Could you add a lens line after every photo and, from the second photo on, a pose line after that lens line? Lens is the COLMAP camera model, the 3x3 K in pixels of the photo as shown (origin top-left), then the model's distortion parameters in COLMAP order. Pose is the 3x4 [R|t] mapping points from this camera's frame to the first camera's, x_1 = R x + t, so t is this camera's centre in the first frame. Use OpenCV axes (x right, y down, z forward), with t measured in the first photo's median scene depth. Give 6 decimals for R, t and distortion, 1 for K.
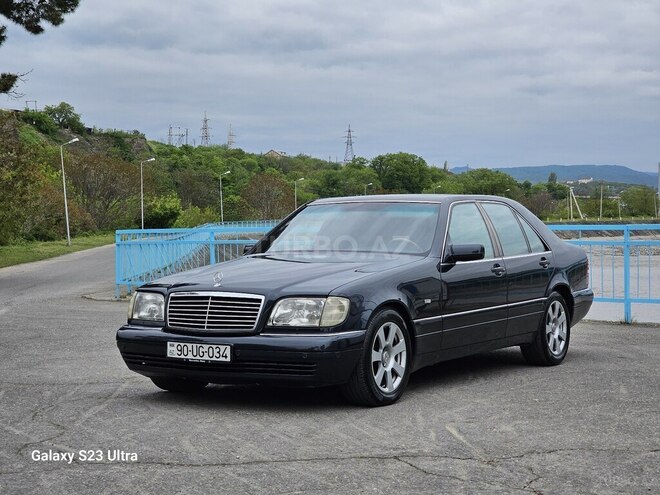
lens RADIAL K [[1232.7, 0, 330.0], [0, 1232.7, 247.5], [0, 0, 1]] dist [-0.001228, 0.944755]
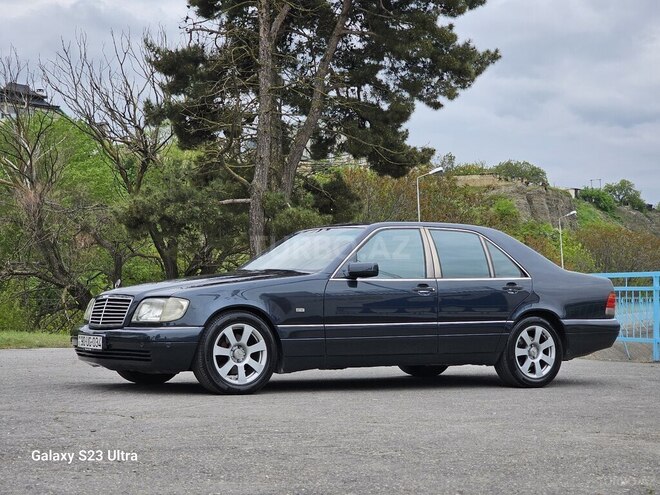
lens RADIAL K [[1232.7, 0, 330.0], [0, 1232.7, 247.5], [0, 0, 1]] dist [-0.001228, 0.944755]
pose [[0.896344, -0.003670, -0.443344, 0.491311], [-0.024411, 0.998040, -0.057614, 0.041570], [0.442687, 0.062464, 0.894498, -0.001690]]
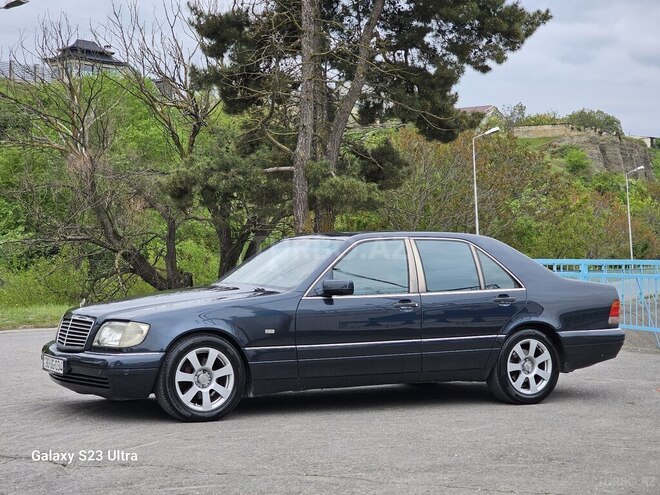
lens RADIAL K [[1232.7, 0, 330.0], [0, 1232.7, 247.5], [0, 0, 1]] dist [-0.001228, 0.944755]
pose [[0.868464, 0.010380, -0.495643, 0.534934], [-0.021022, 0.999653, -0.015899, -0.010927], [0.495306, 0.024227, 0.868381, 0.071542]]
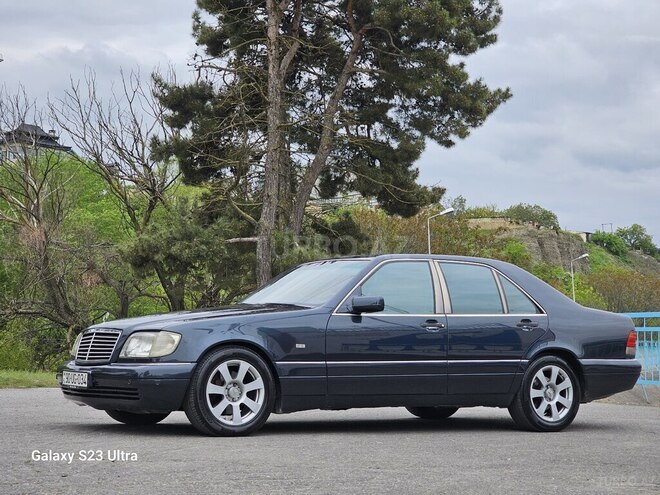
lens RADIAL K [[1232.7, 0, 330.0], [0, 1232.7, 247.5], [0, 0, 1]] dist [-0.001228, 0.944755]
pose [[0.892570, -0.013907, -0.450695, 0.470615], [-0.030961, 0.995275, -0.092026, 0.045739], [0.449845, 0.096093, 0.887922, 0.052880]]
